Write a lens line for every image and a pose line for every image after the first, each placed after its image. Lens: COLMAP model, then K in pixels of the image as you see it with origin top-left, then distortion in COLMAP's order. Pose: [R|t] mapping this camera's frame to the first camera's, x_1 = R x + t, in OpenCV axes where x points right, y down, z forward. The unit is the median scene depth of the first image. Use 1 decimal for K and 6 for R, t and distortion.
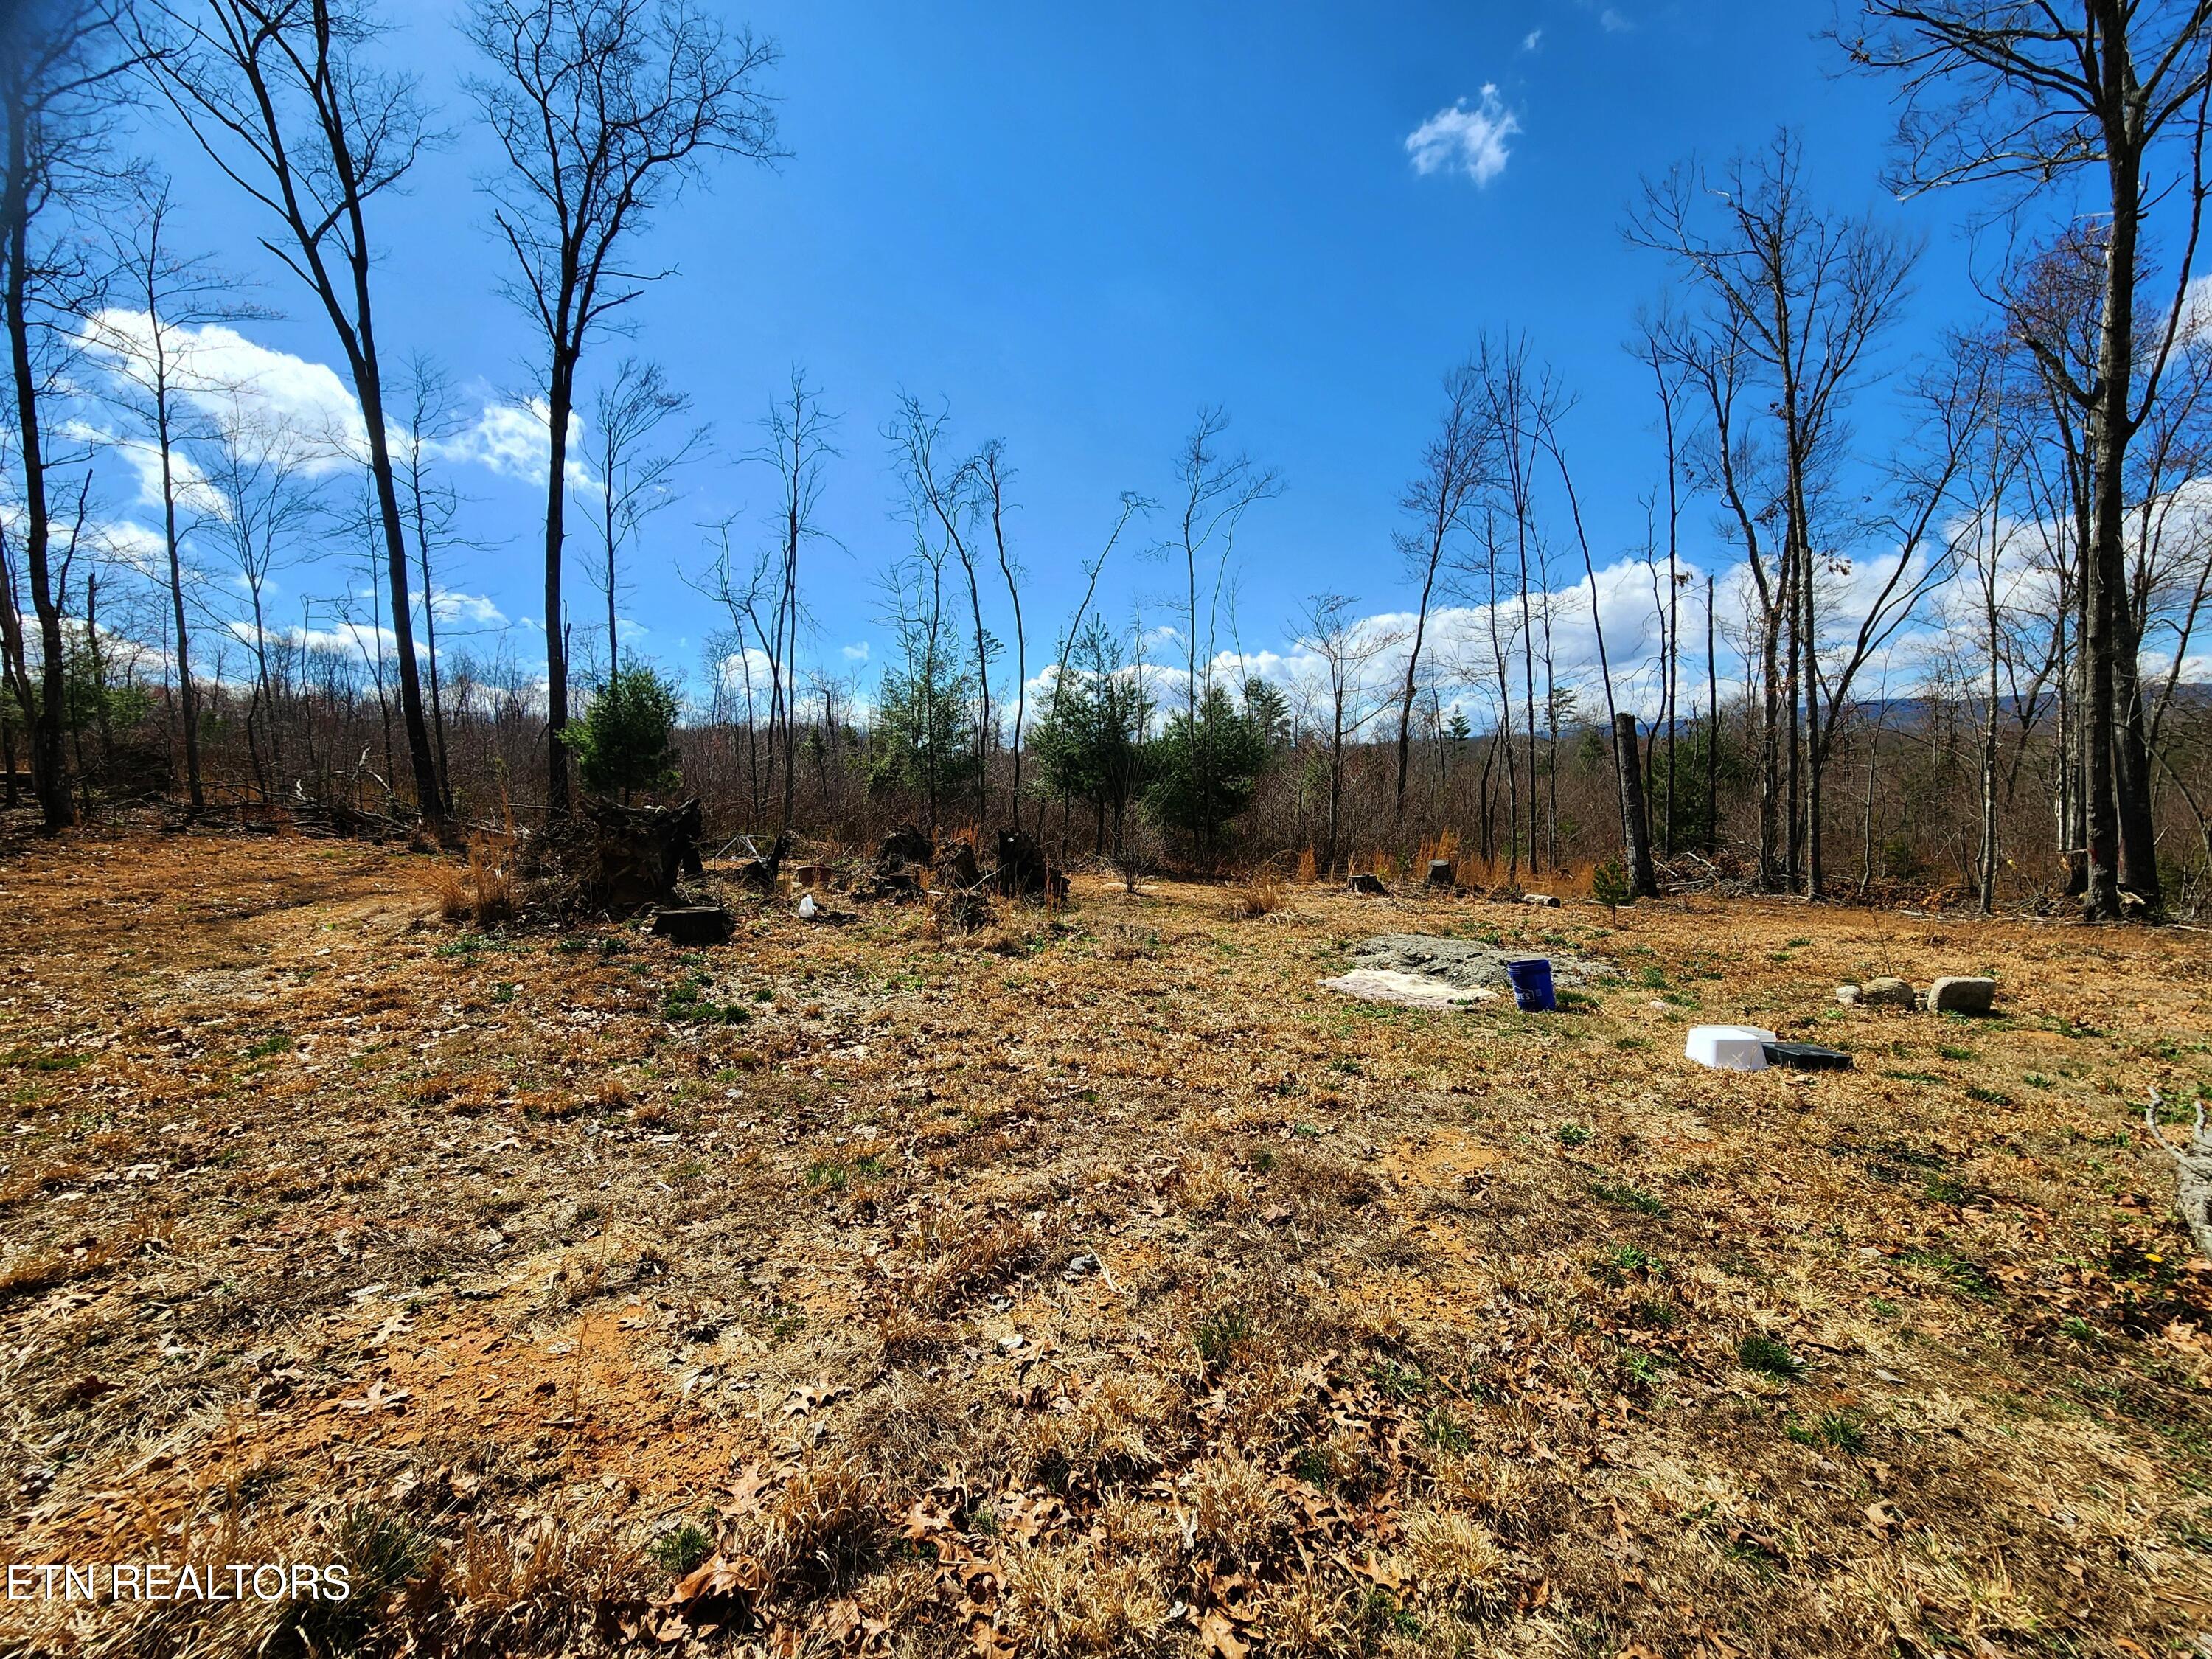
lens RADIAL K [[910.4, 0, 1107.9], [0, 910.4, 827.6], [0, 0, 1]] dist [-0.002289, 0.000656]
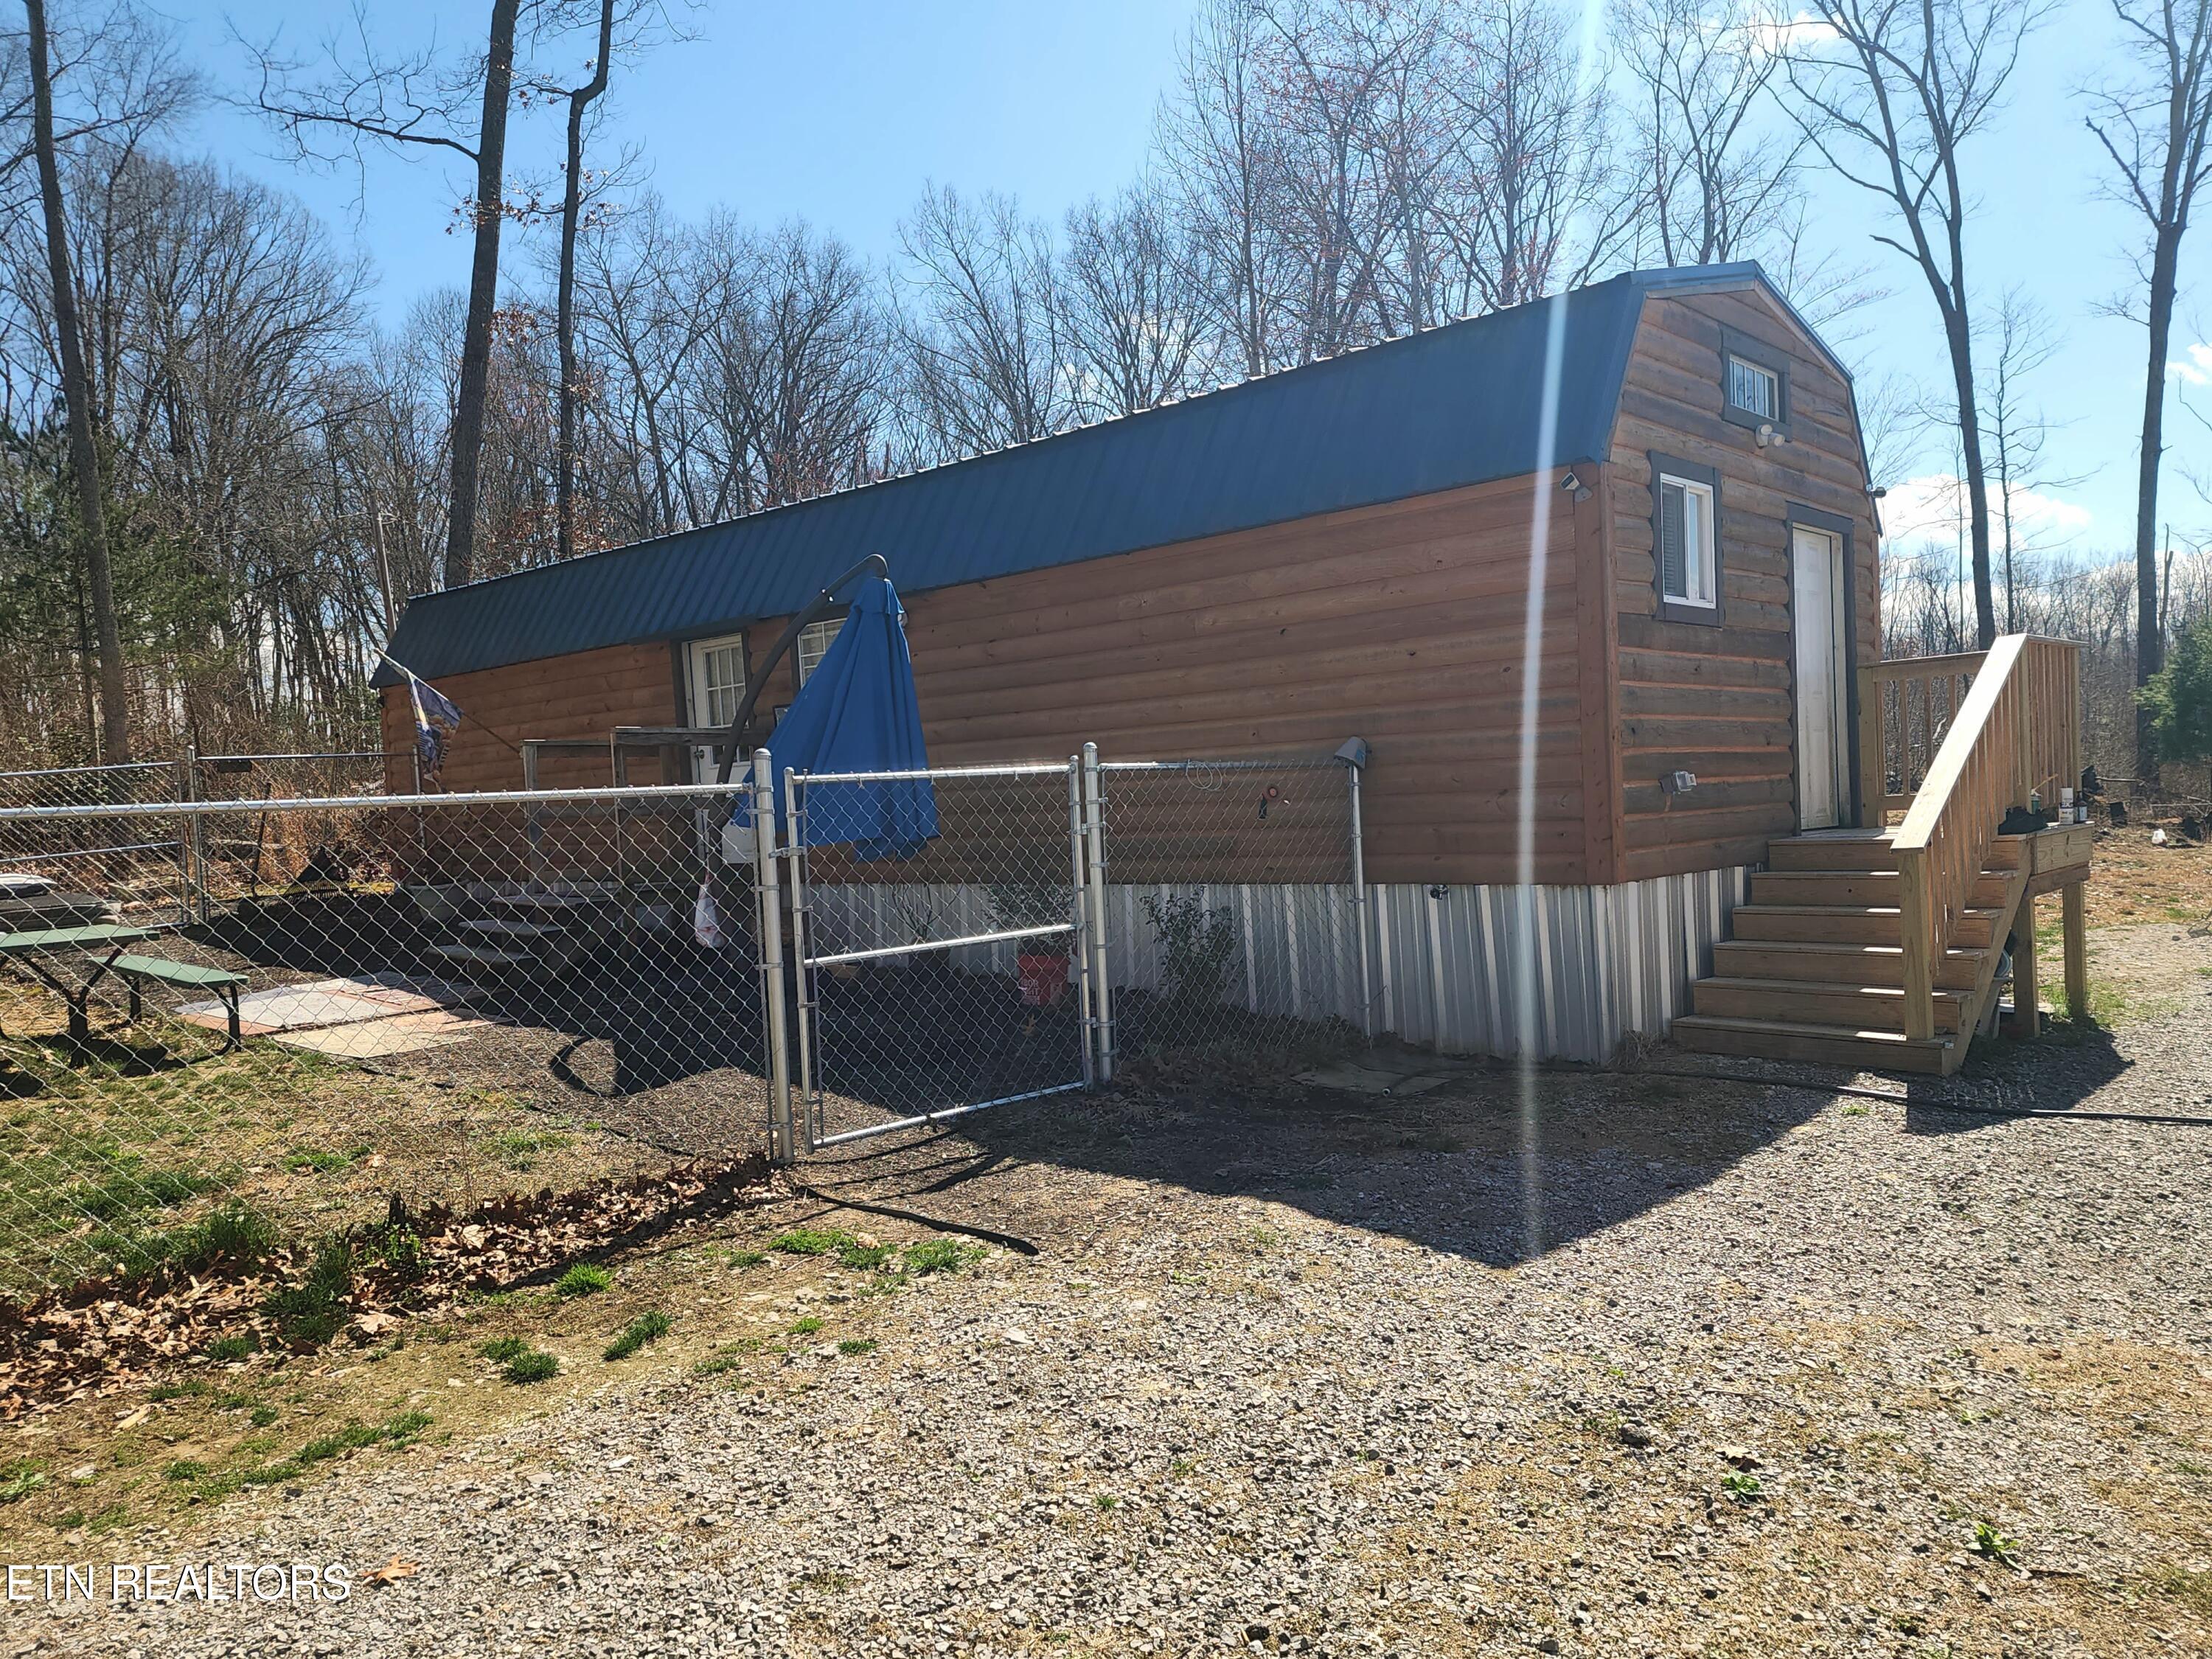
lens RADIAL K [[1593.5, 0, 1130.9], [0, 1593.5, 866.9], [0, 0, 1]] dist [0.103561, -0.107586]
pose [[0.397463, 0.043405, -0.916591, 0.413737], [-0.017116, 0.999058, 0.039888, 0.011730], [0.917459, -0.000166, 0.397831, -0.455163]]
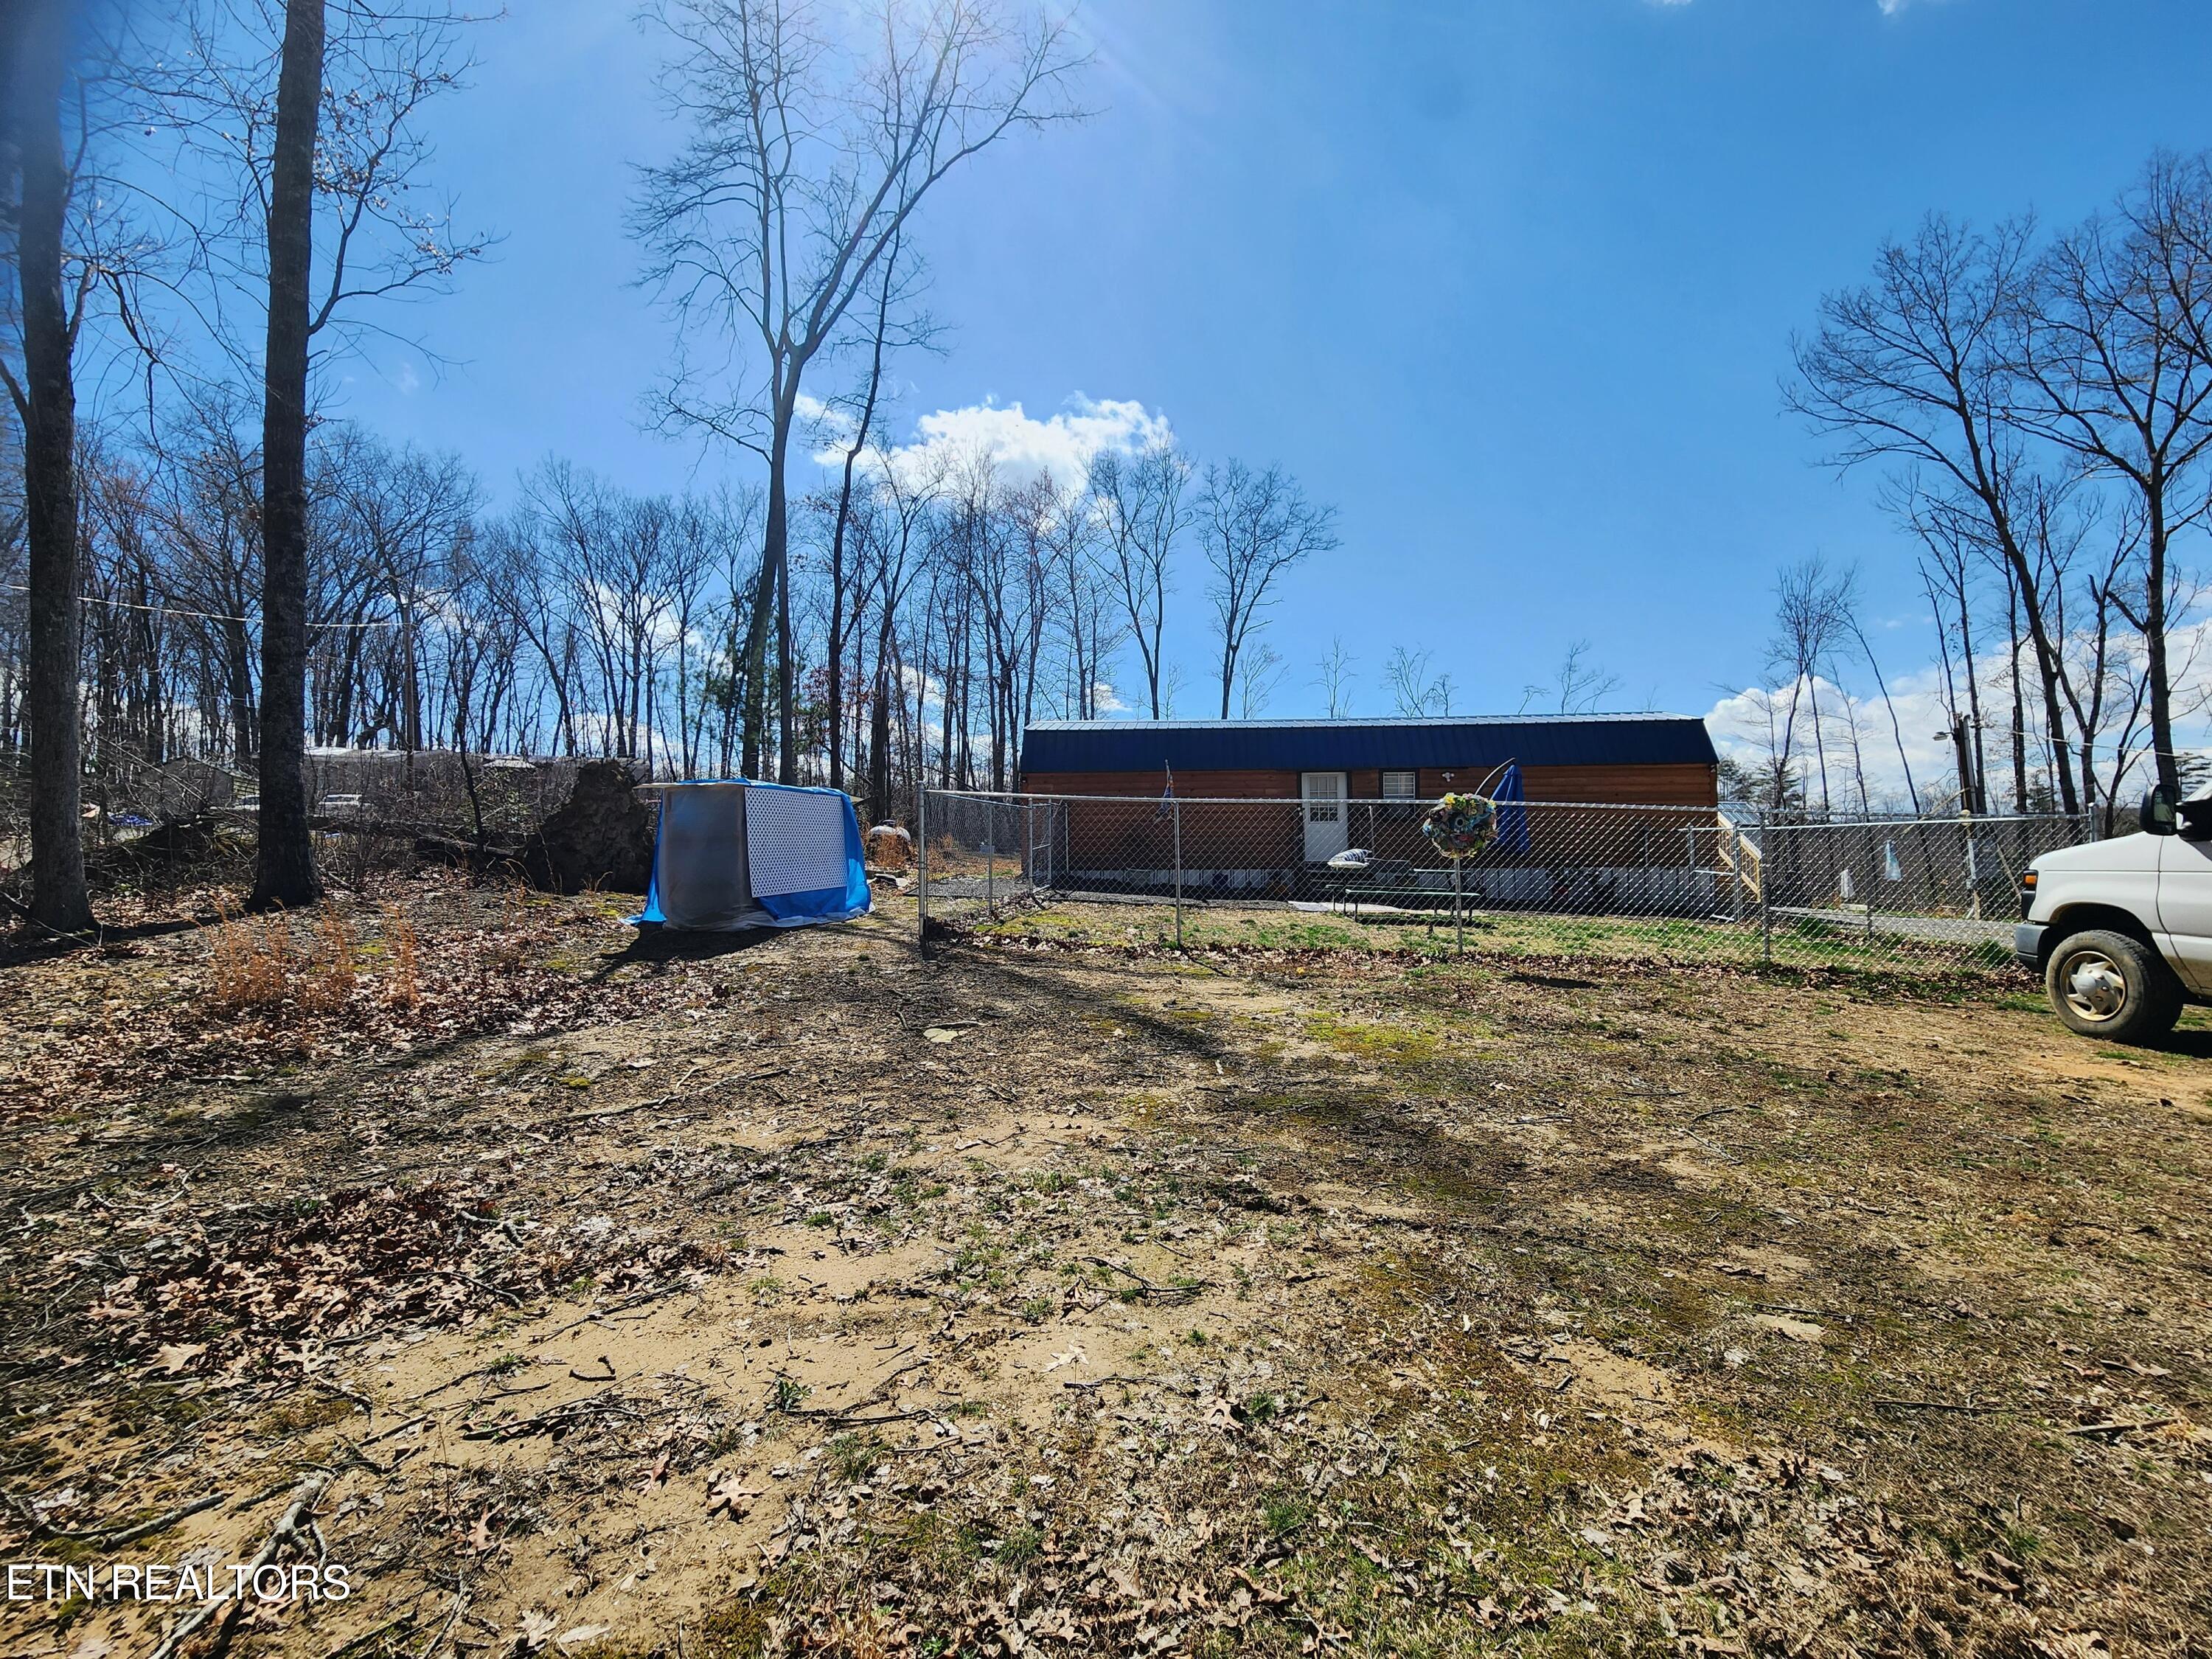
lens RADIAL K [[910.4, 0, 1107.9], [0, 910.4, 827.6], [0, 0, 1]] dist [-0.002289, 0.000656]
pose [[0.883098, 0.002980, -0.469180, 0.145101], [-0.040316, 0.996763, -0.069552, 0.054066], [0.467454, 0.080337, 0.880359, -0.972388]]
